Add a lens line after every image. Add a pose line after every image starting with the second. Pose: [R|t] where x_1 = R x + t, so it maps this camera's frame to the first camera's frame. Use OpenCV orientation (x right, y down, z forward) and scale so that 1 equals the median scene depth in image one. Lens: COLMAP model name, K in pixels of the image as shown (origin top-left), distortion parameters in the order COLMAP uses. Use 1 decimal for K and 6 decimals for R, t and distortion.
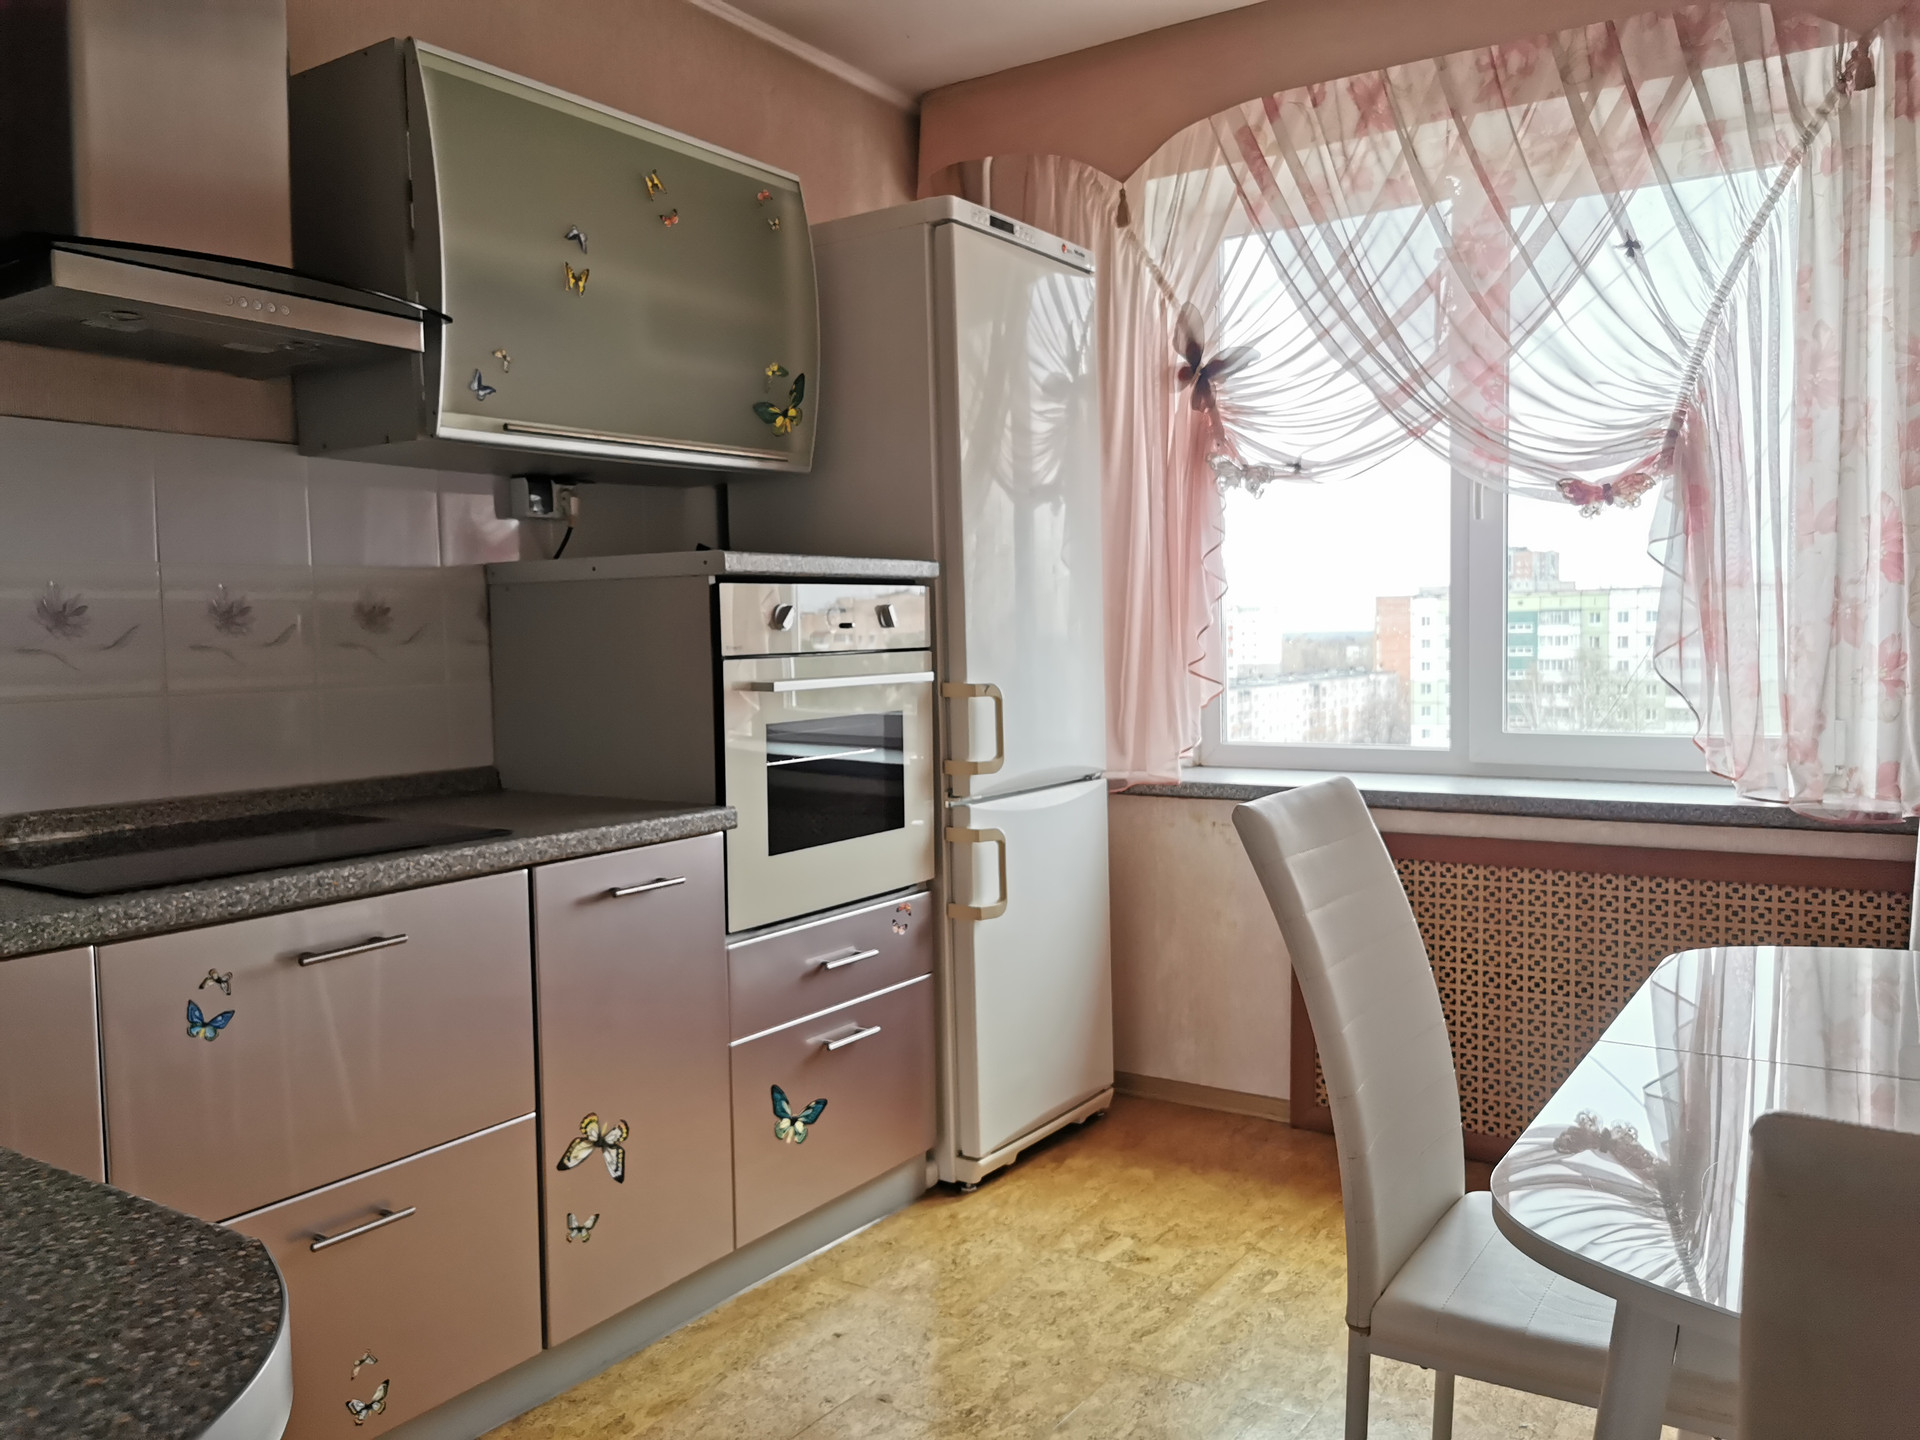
lens RADIAL K [[1489.3, 0, 963.0], [0, 1489.3, 709.3], [0, 0, 1]] dist [0.046732, -0.057156]
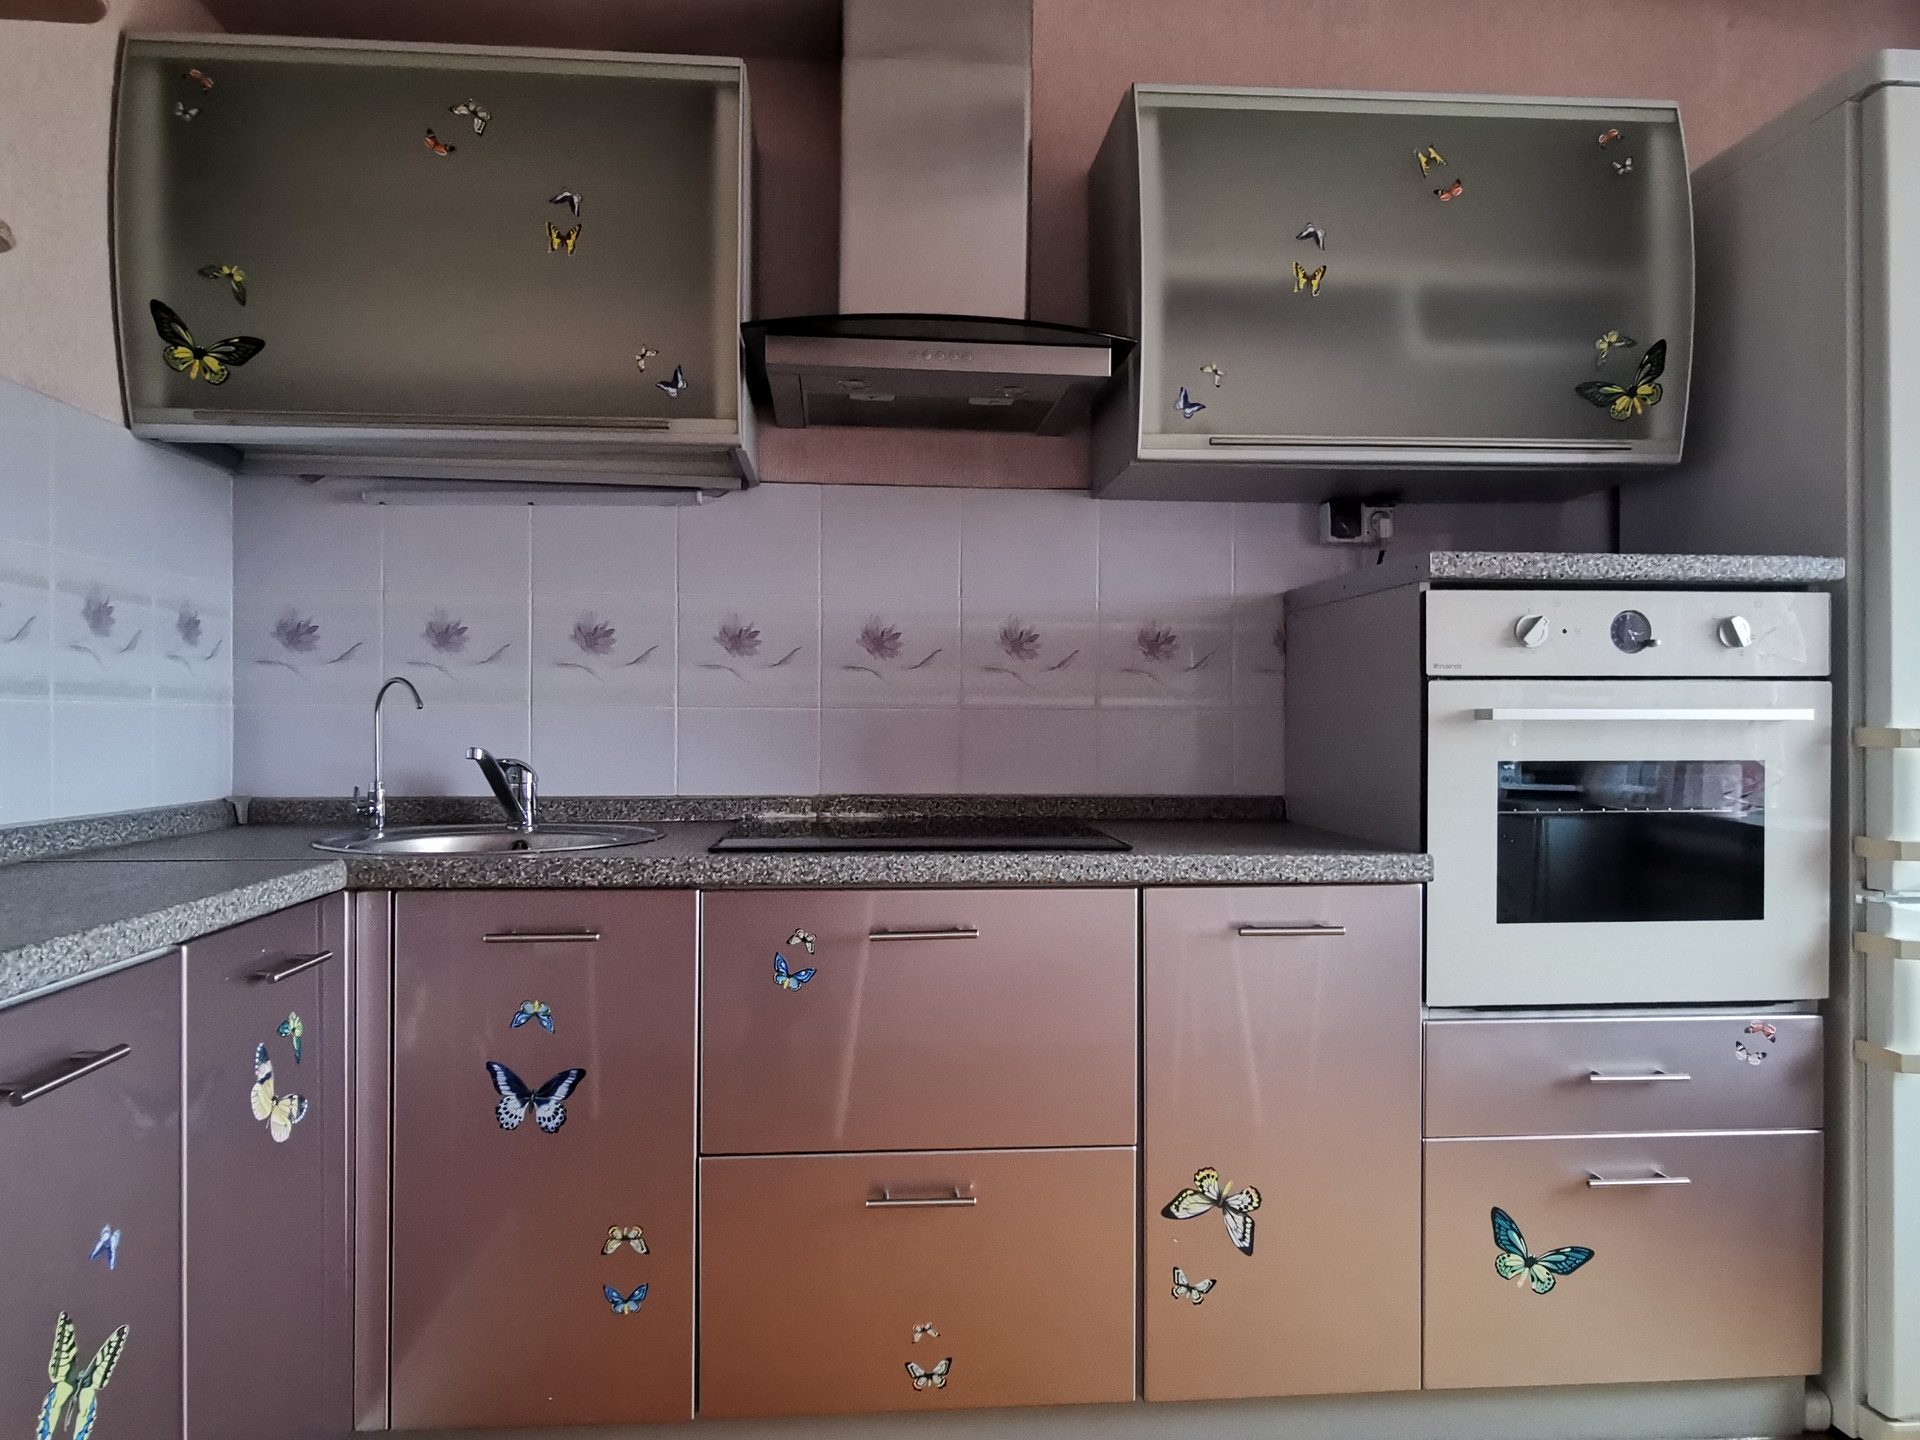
lens RADIAL K [[1274.2, 0, 959.1], [0, 1274.2, 721.4], [0, 0, 1]] dist [-0.001931, -0.000262]
pose [[0.622835, 0.020156, -0.782094, 0.233049], [-0.057047, 0.998177, -0.019706, 0.019118], [0.780271, 0.056889, 0.622849, 0.337177]]
